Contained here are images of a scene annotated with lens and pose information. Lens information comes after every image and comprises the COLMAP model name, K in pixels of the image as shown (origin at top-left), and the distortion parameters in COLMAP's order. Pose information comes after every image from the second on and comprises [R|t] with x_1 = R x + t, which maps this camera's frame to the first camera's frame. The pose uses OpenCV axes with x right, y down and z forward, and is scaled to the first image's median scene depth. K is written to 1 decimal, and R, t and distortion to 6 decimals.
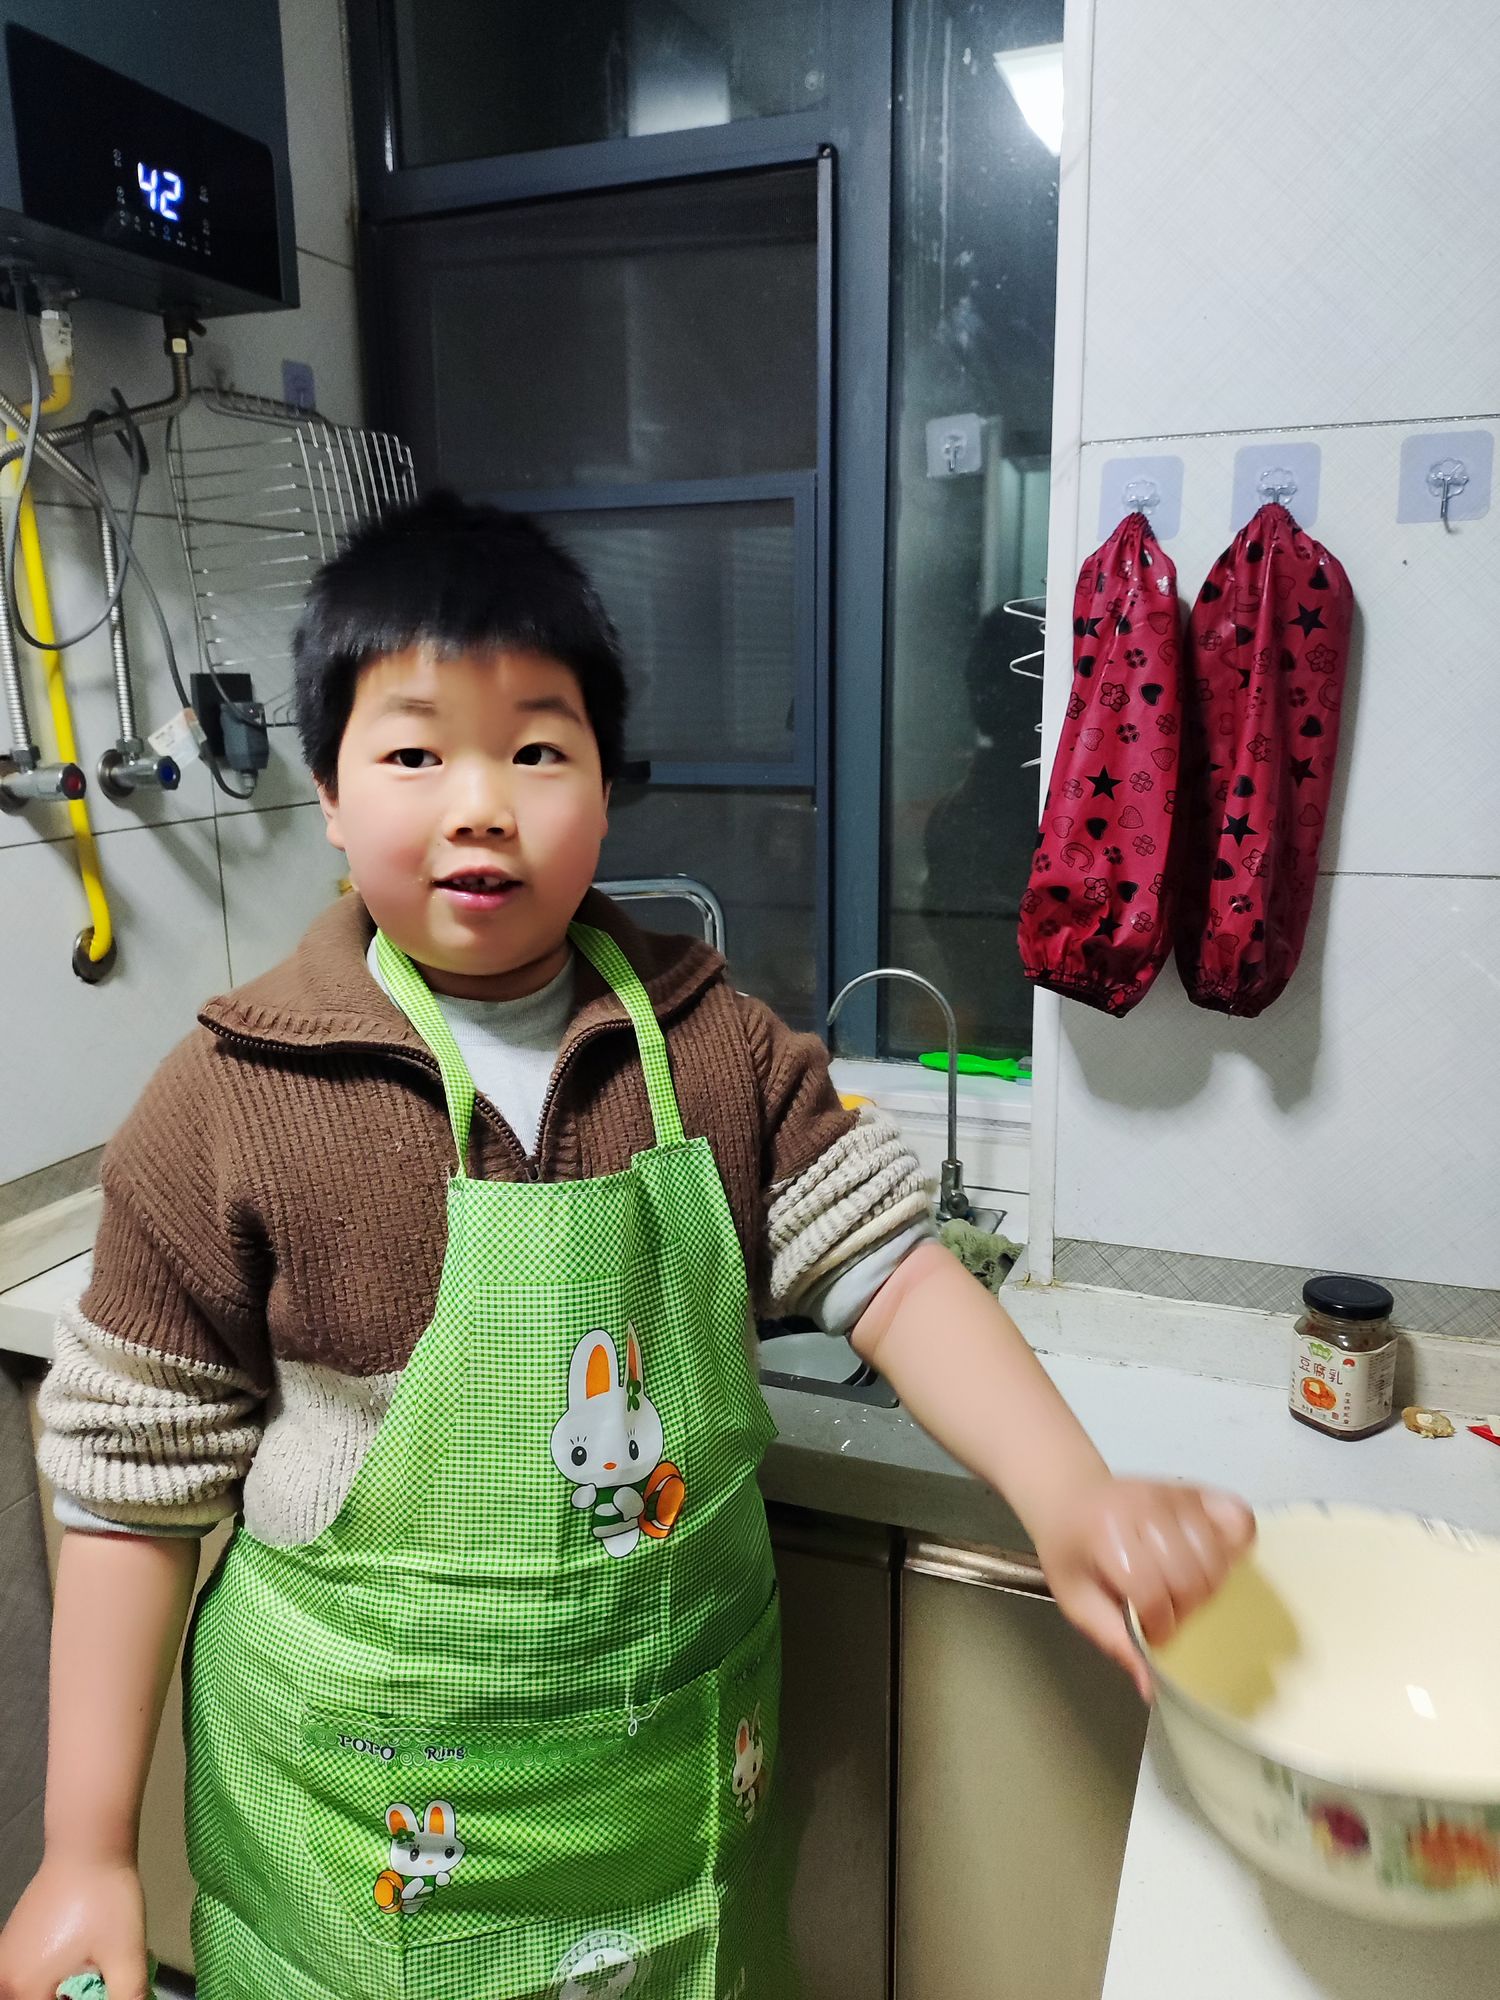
lens RADIAL K [[1459.3, 0, 700.7], [0, 1459.3, 1025.6], [0, 0, 1]] dist [0.044884, -0.074099]
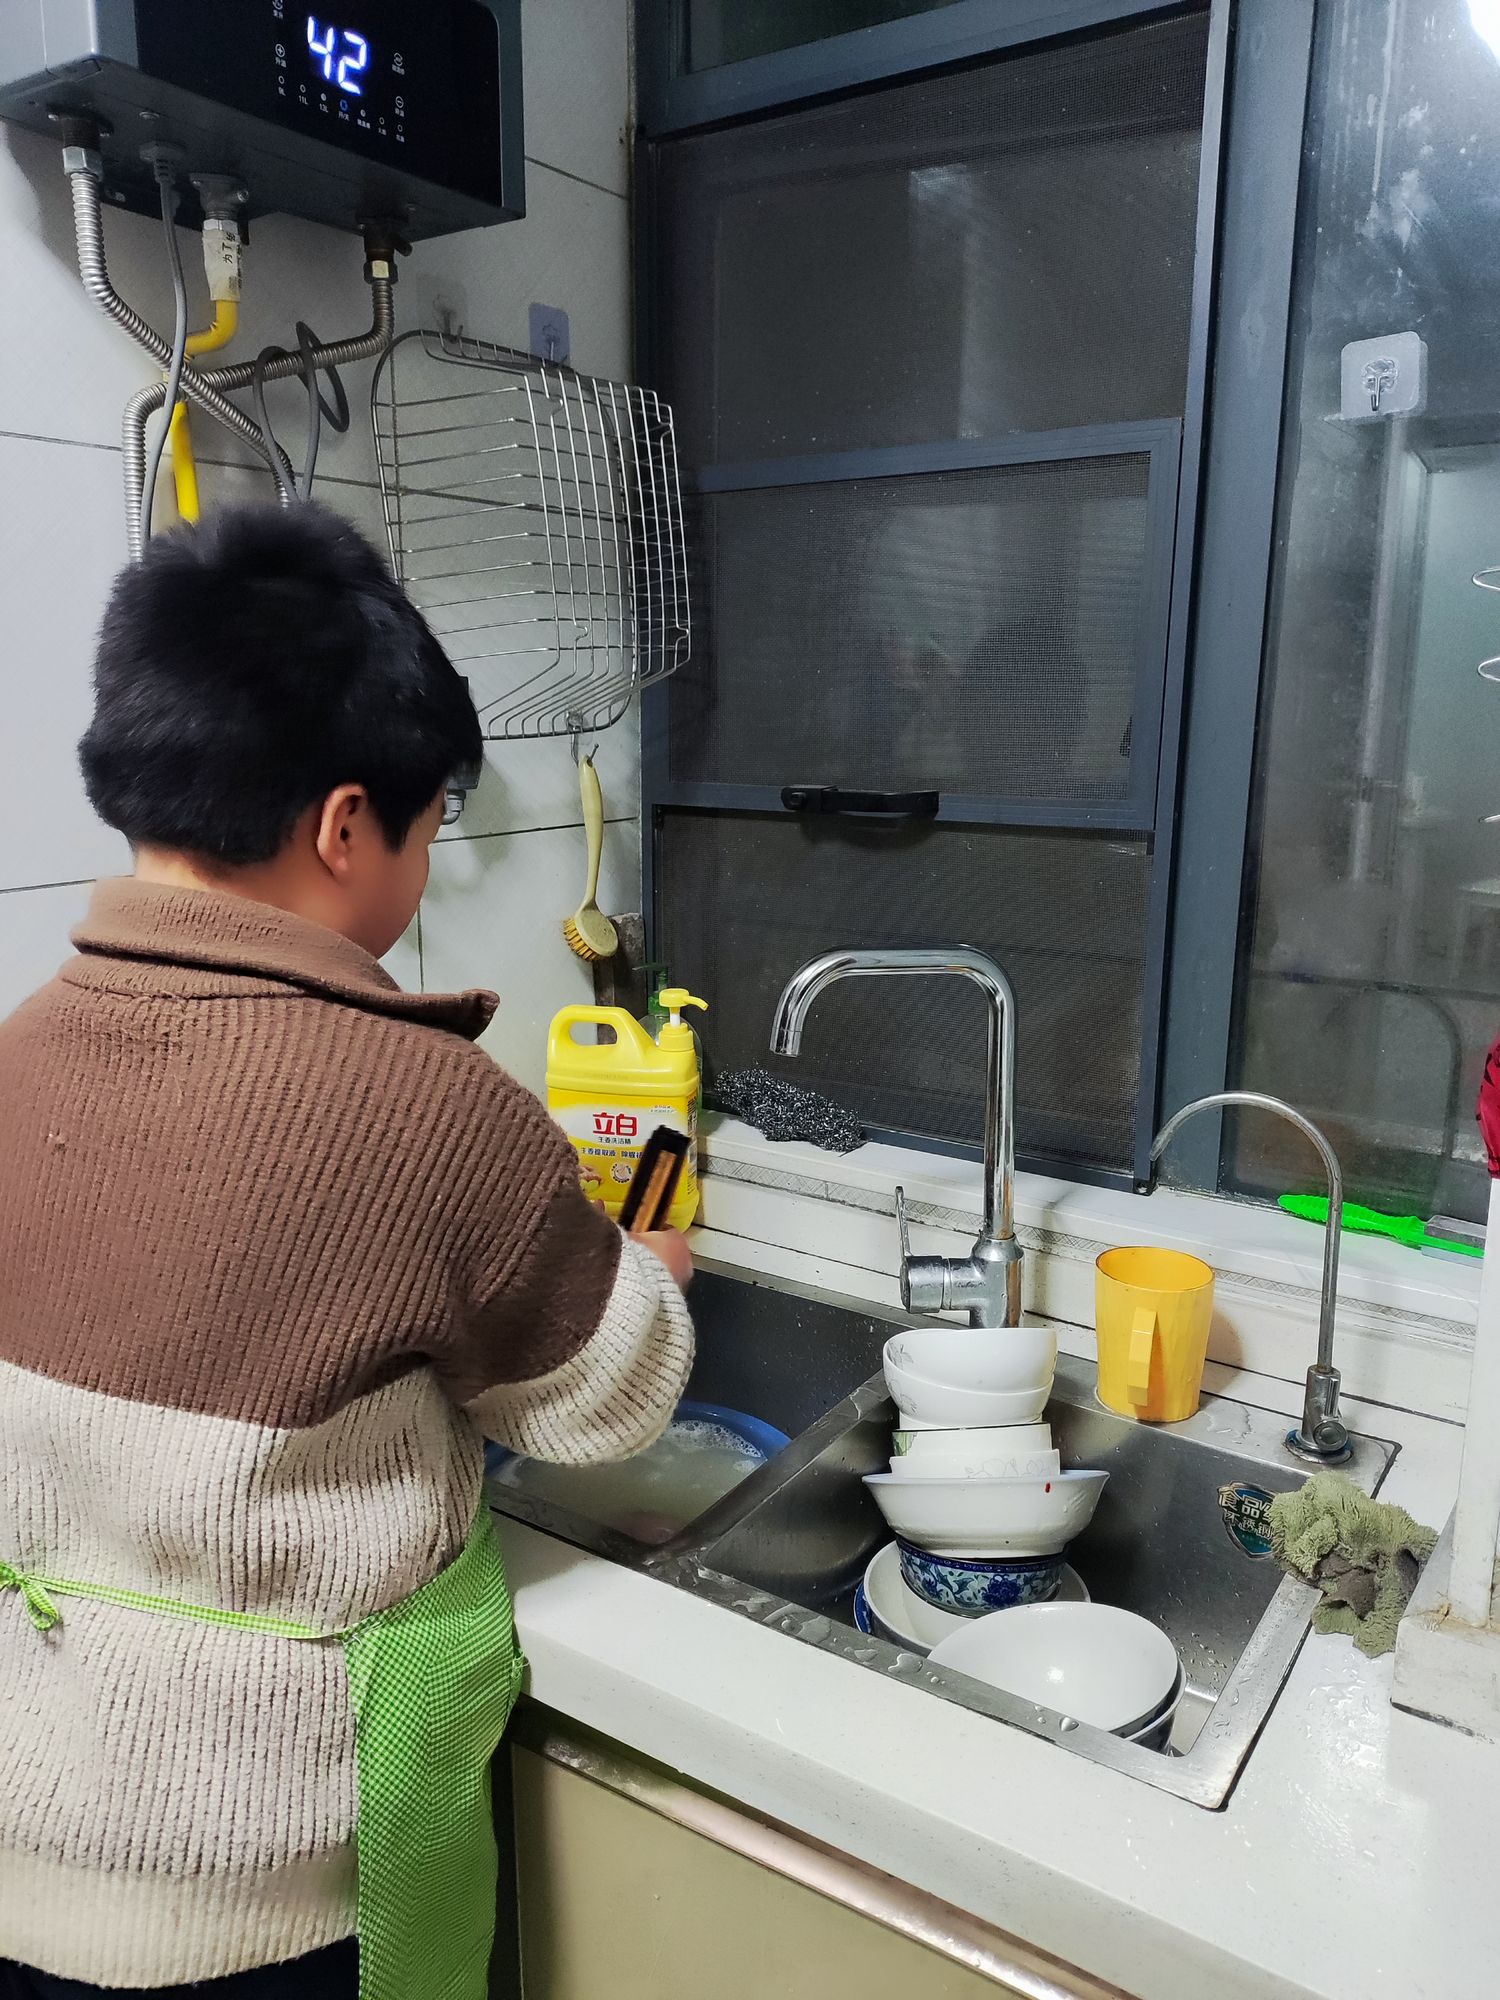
lens RADIAL K [[1459.3, 0, 710.6], [0, 1459.3, 1020.8], [0, 0, 1]] dist [0.044884, -0.074099]
pose [[0.975851, 0.063185, -0.209097, 0.023562], [-0.066759, 0.997718, -0.010074, -0.054505], [0.207984, 0.023790, 0.977843, 0.272402]]
